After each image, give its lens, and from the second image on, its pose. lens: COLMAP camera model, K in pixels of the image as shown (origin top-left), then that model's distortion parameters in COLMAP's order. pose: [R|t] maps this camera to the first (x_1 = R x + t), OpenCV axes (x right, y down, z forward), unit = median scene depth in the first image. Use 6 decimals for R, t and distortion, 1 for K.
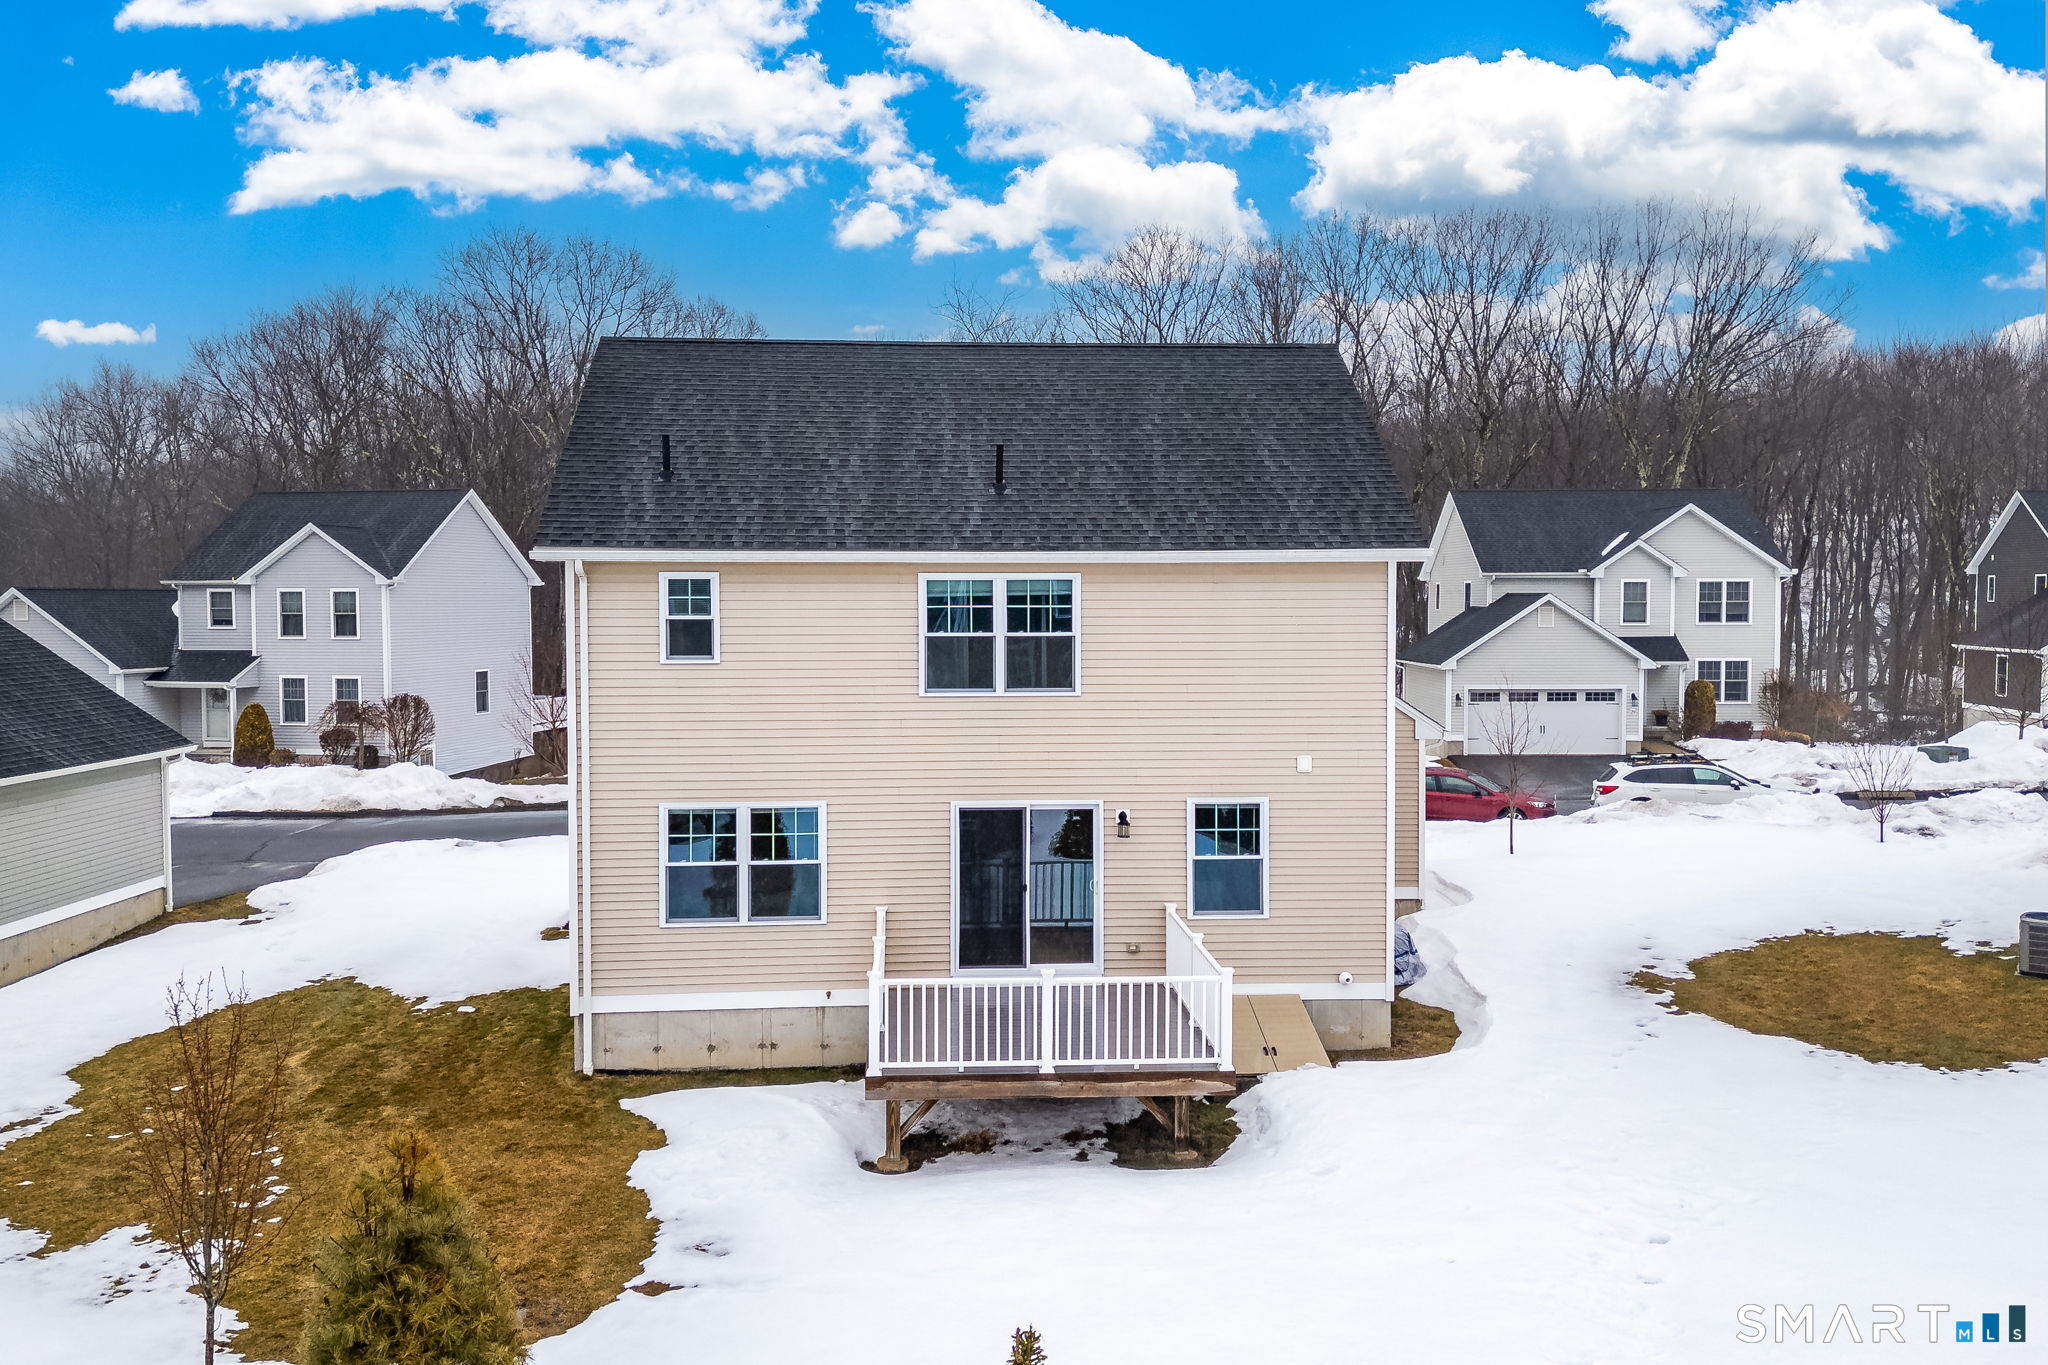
lens RADIAL K [[1652.5, 0, 954.1], [0, 1652.5, 681.0], [0, 0, 1]] dist [0.004715, -0.004923]
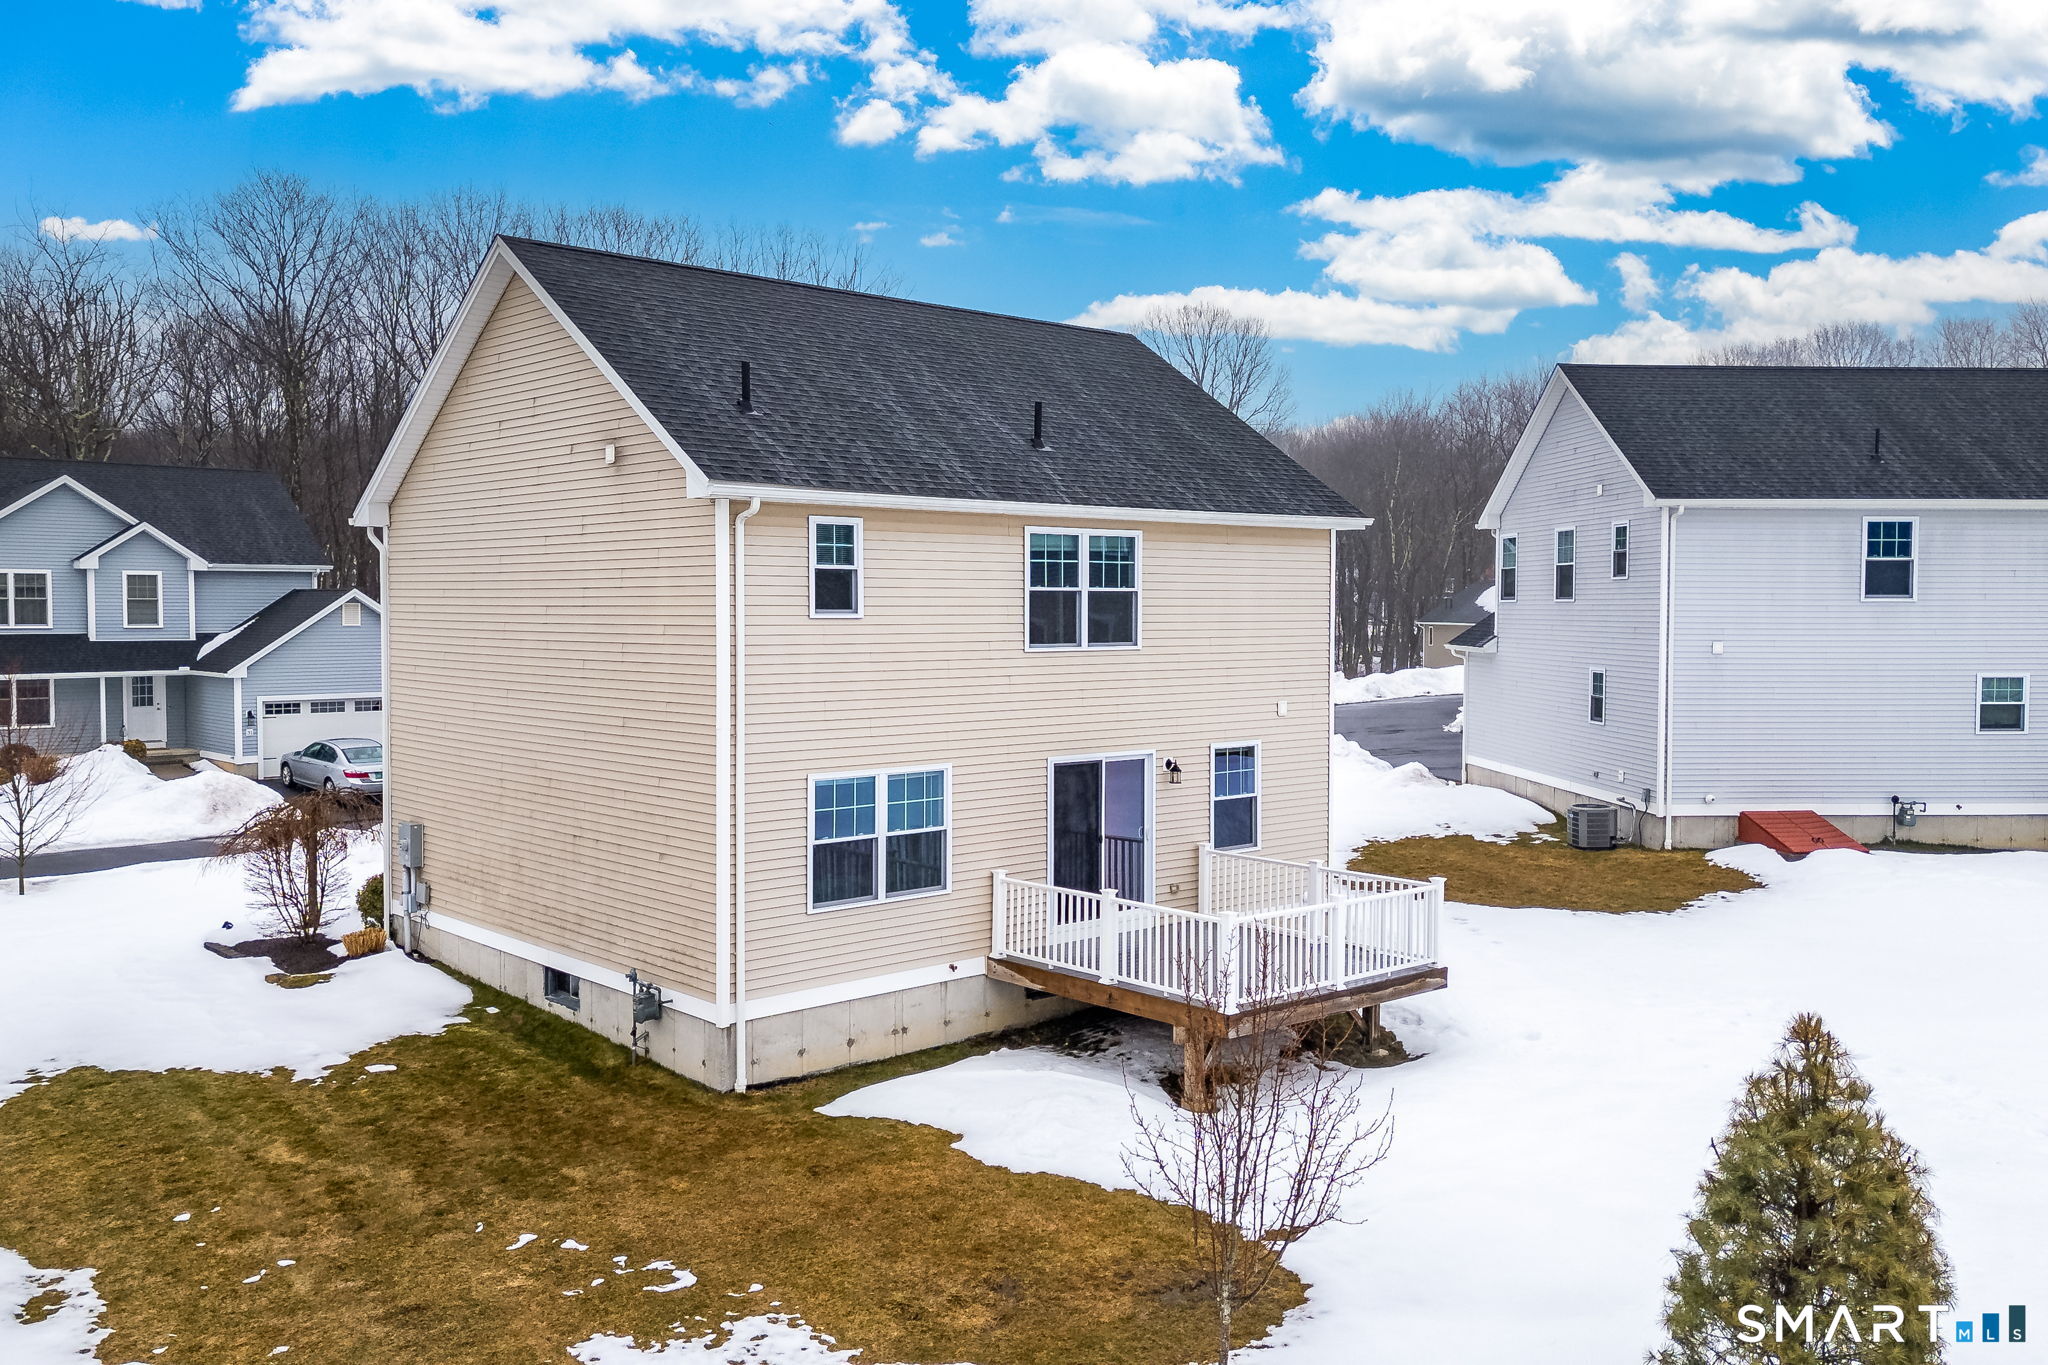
lens RADIAL K [[1725.6, 0, 1024.0], [0, 1725.6, 682.5], [0, 0, 1]] dist [0.060739, -0.089071]
pose [[0.793927, -0.024604, 0.607515, -0.644933], [0.023723, 0.999674, 0.009483, 0.017800], [-0.607550, 0.006884, 0.794252, 0.186017]]
